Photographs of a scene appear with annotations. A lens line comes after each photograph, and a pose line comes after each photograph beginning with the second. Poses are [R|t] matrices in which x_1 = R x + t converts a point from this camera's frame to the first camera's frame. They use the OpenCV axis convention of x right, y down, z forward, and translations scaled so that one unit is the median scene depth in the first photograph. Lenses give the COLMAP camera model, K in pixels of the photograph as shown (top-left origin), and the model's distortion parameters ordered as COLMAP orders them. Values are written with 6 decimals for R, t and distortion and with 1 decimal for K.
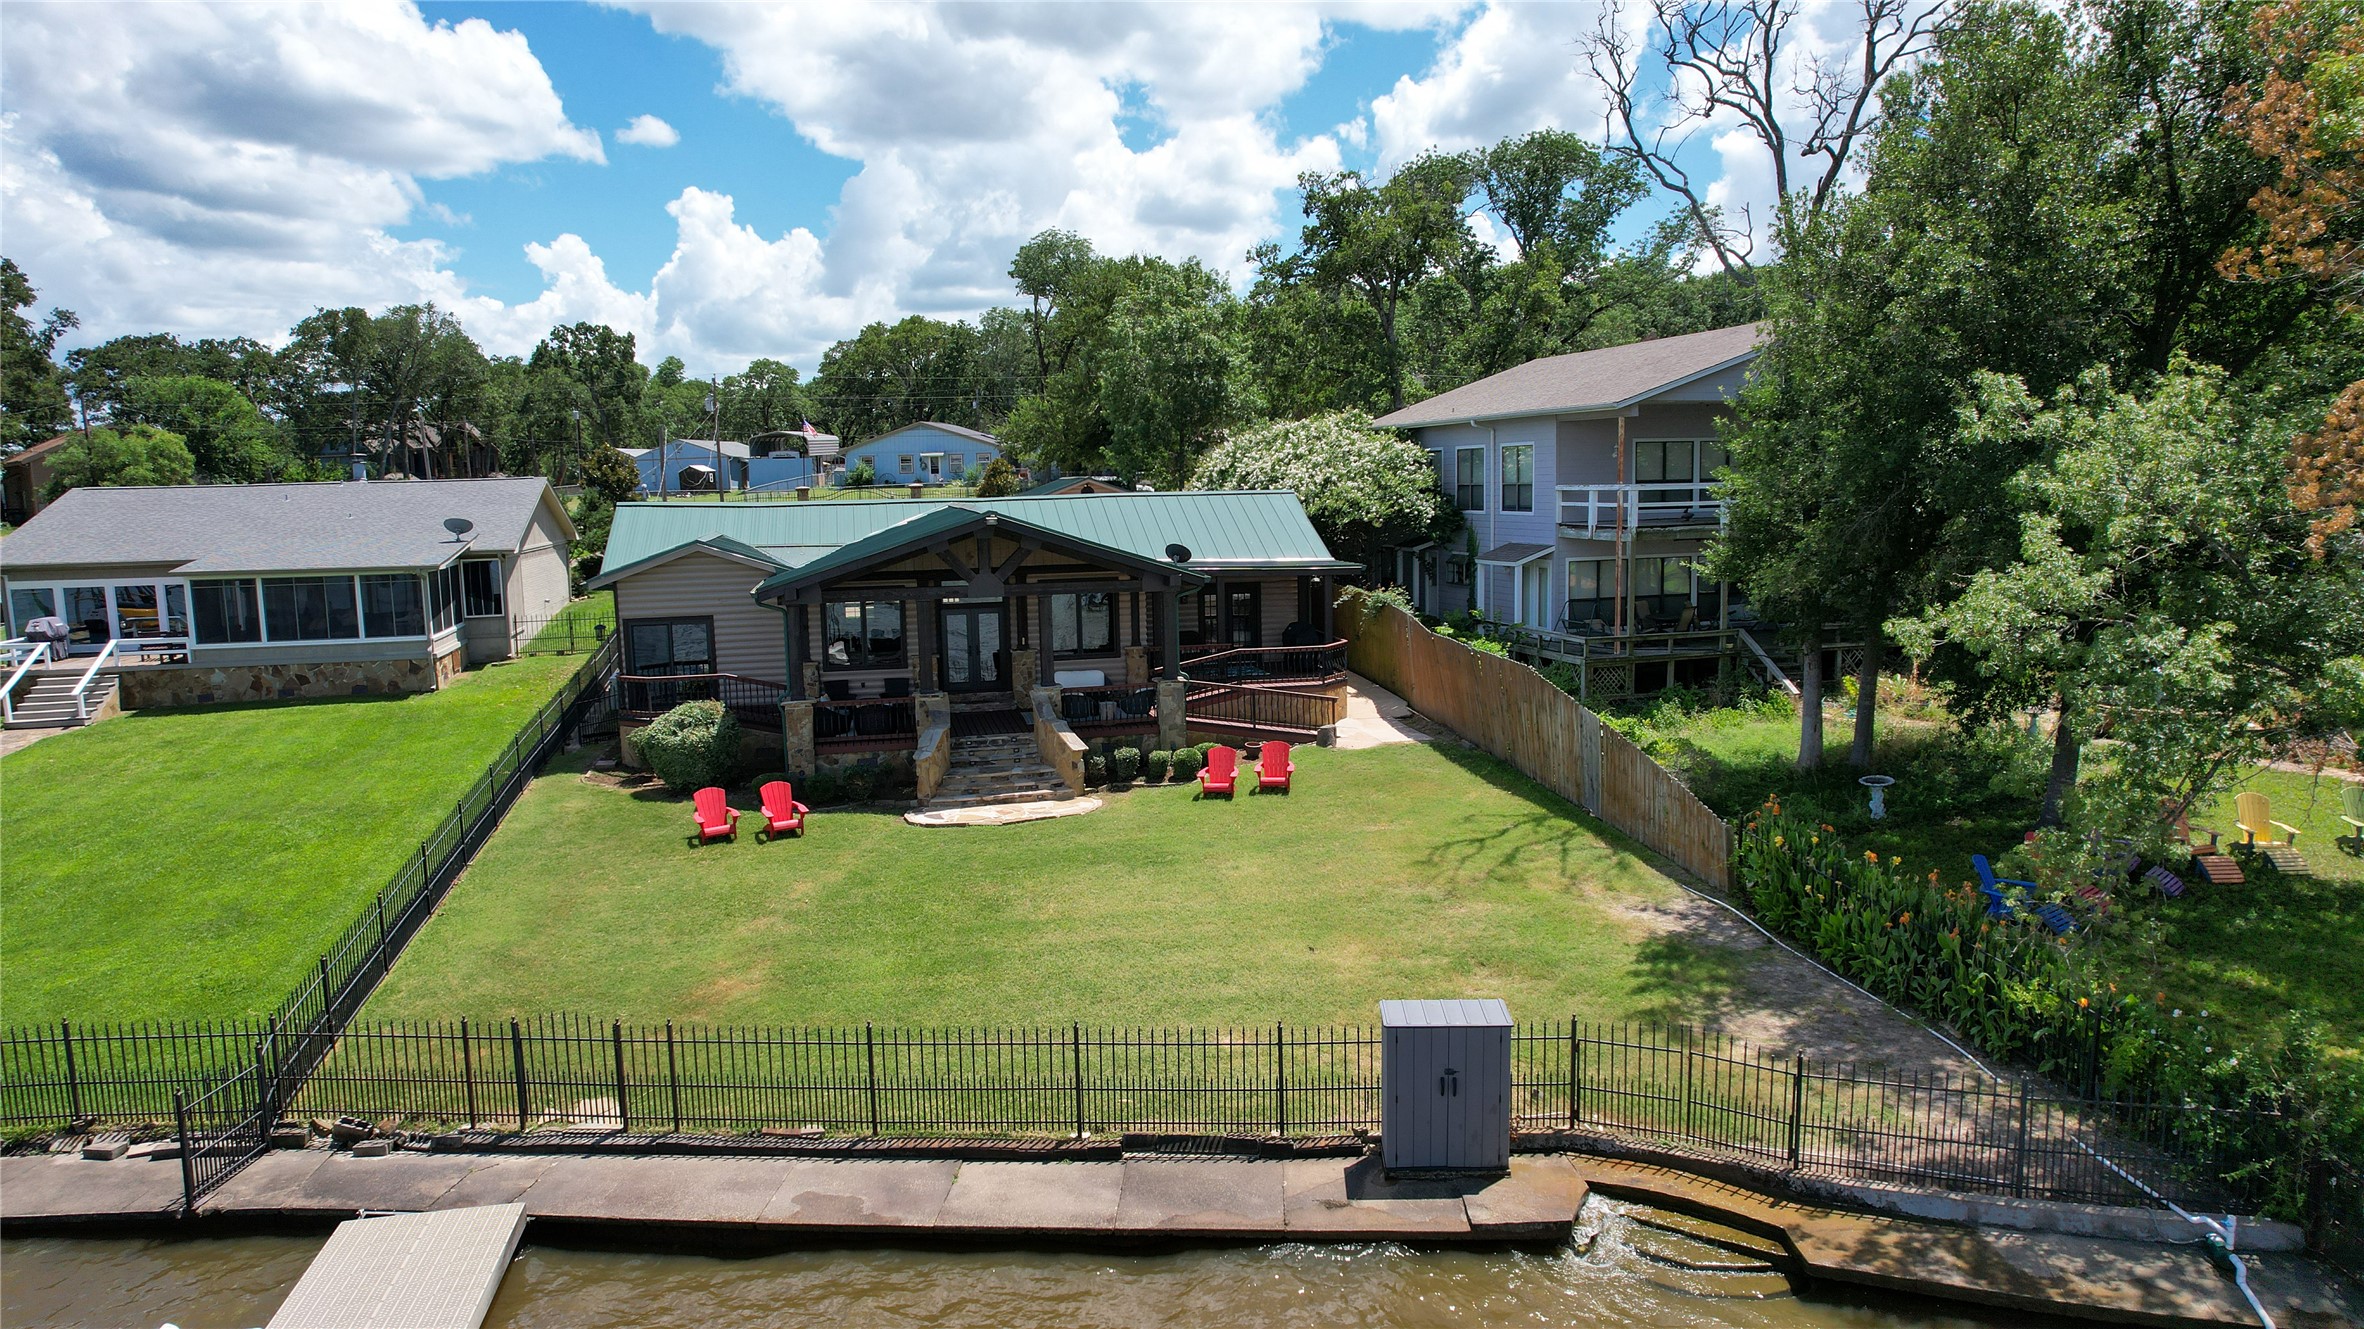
lens RADIAL K [[1448.0, 0, 1190.9], [0, 1448.0, 712.5], [0, 0, 1]] dist [-0.037141, -0.003212]
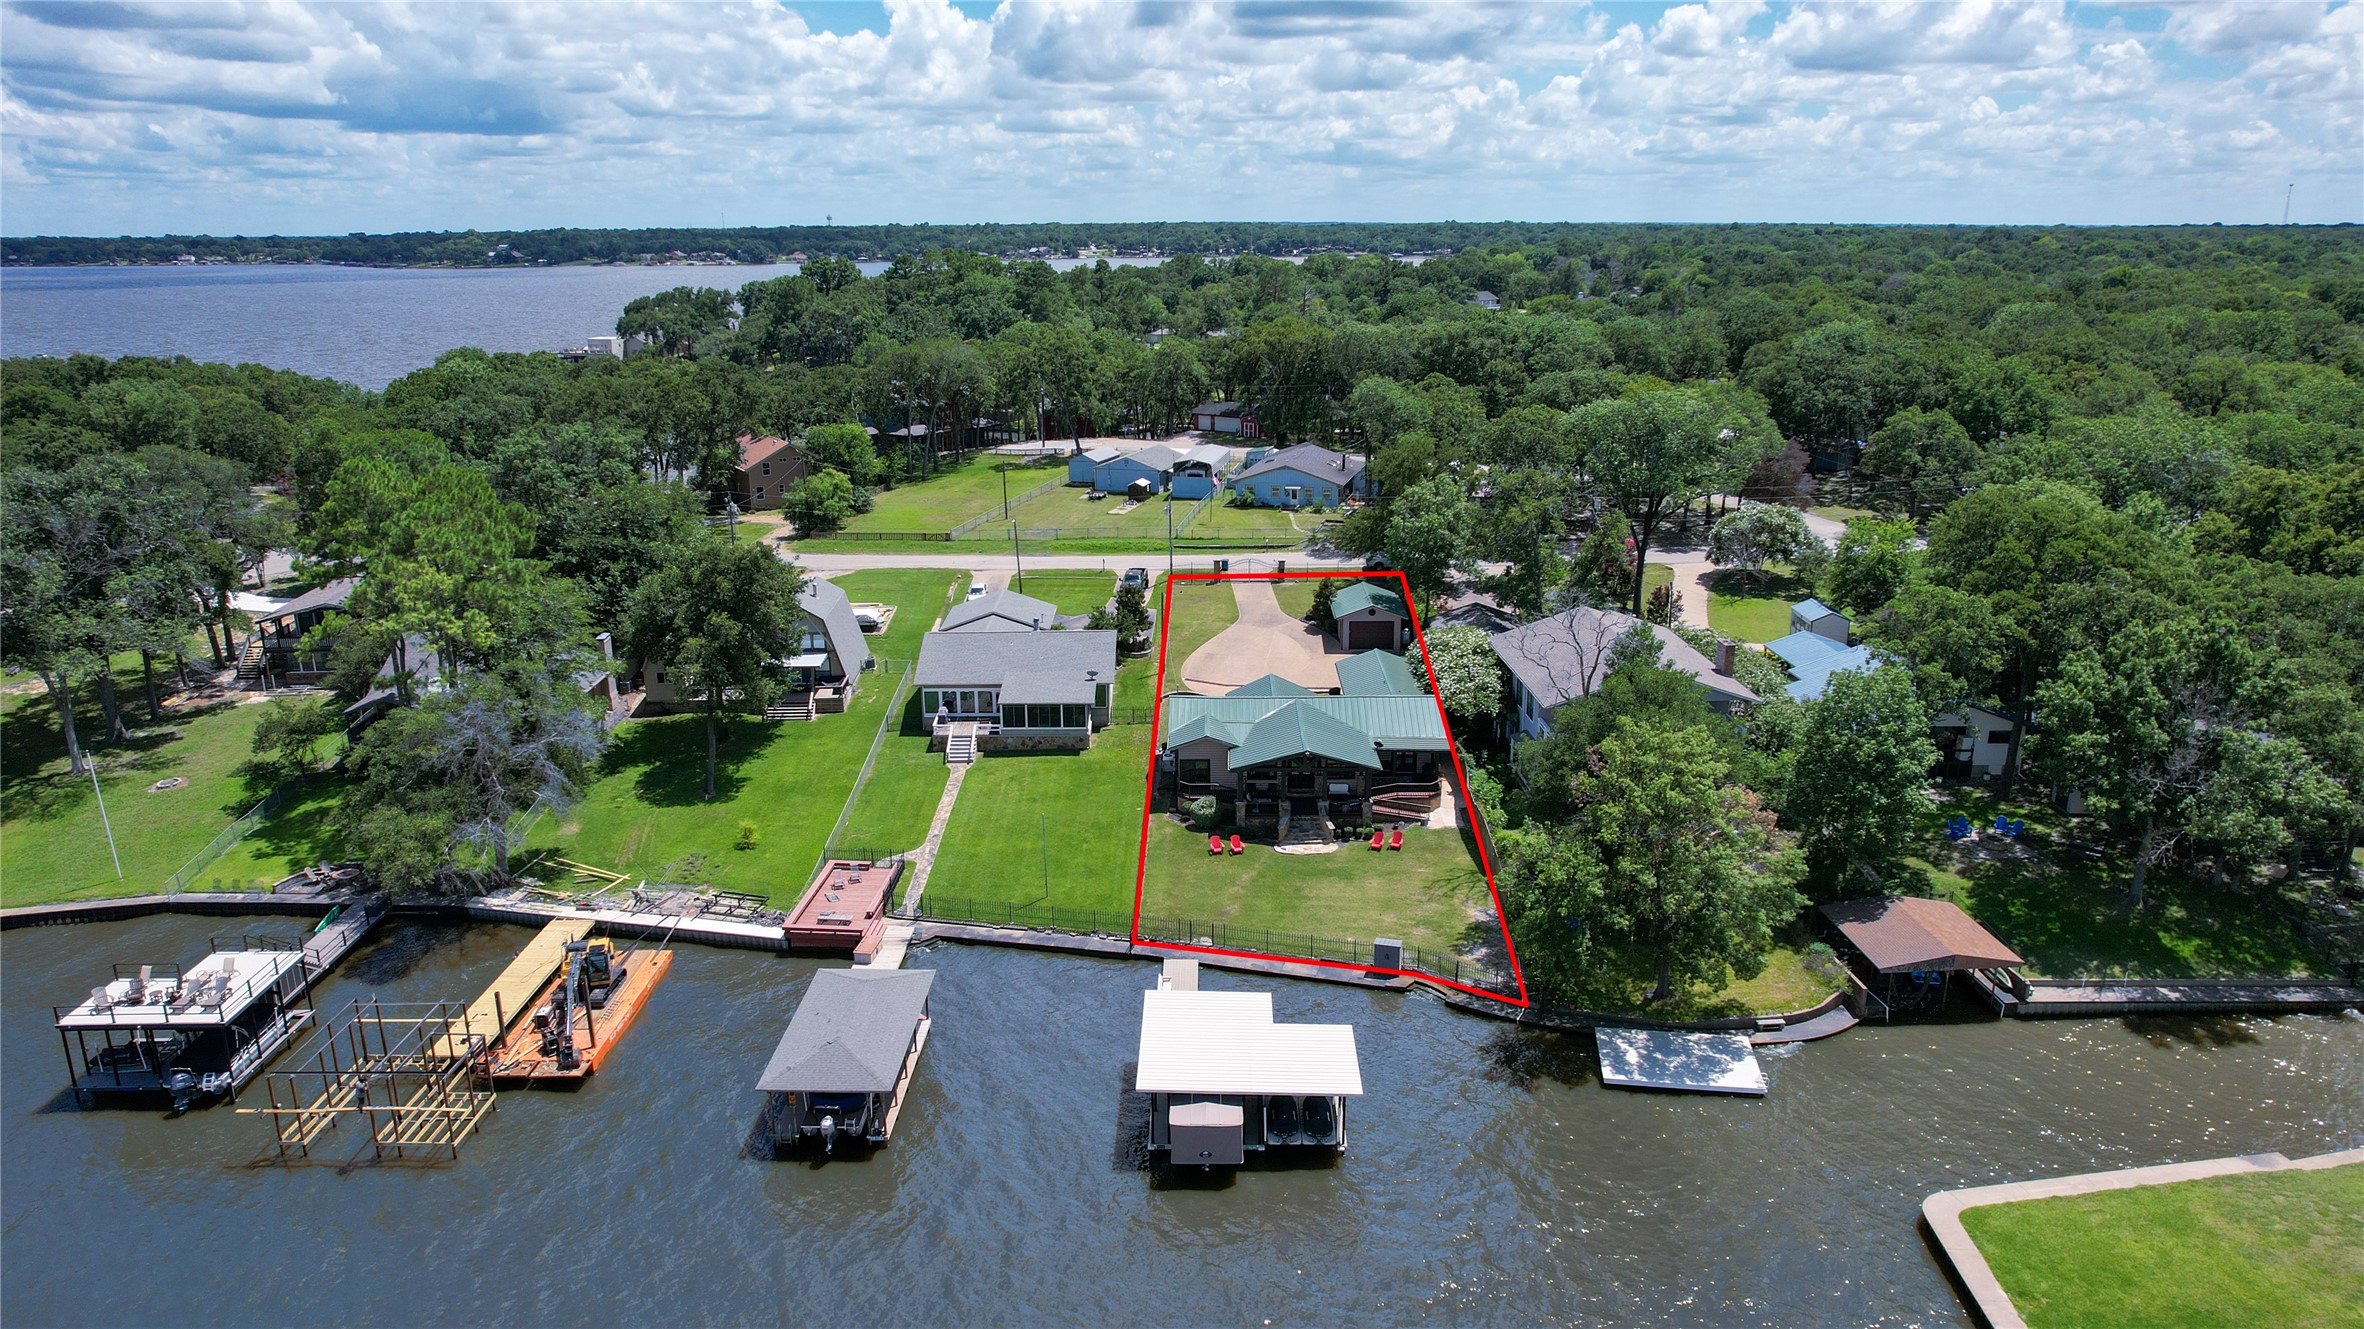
lens RADIAL K [[1448.0, 0, 1190.9], [0, 1448.0, 712.5], [0, 0, 1]] dist [-0.037141, -0.003212]
pose [[0.970304, 0.081392, -0.227783, 0.114848], [-0.046914, 0.987130, 0.152881, -0.248906], [0.237294, -0.137655, 0.961635, -0.729317]]
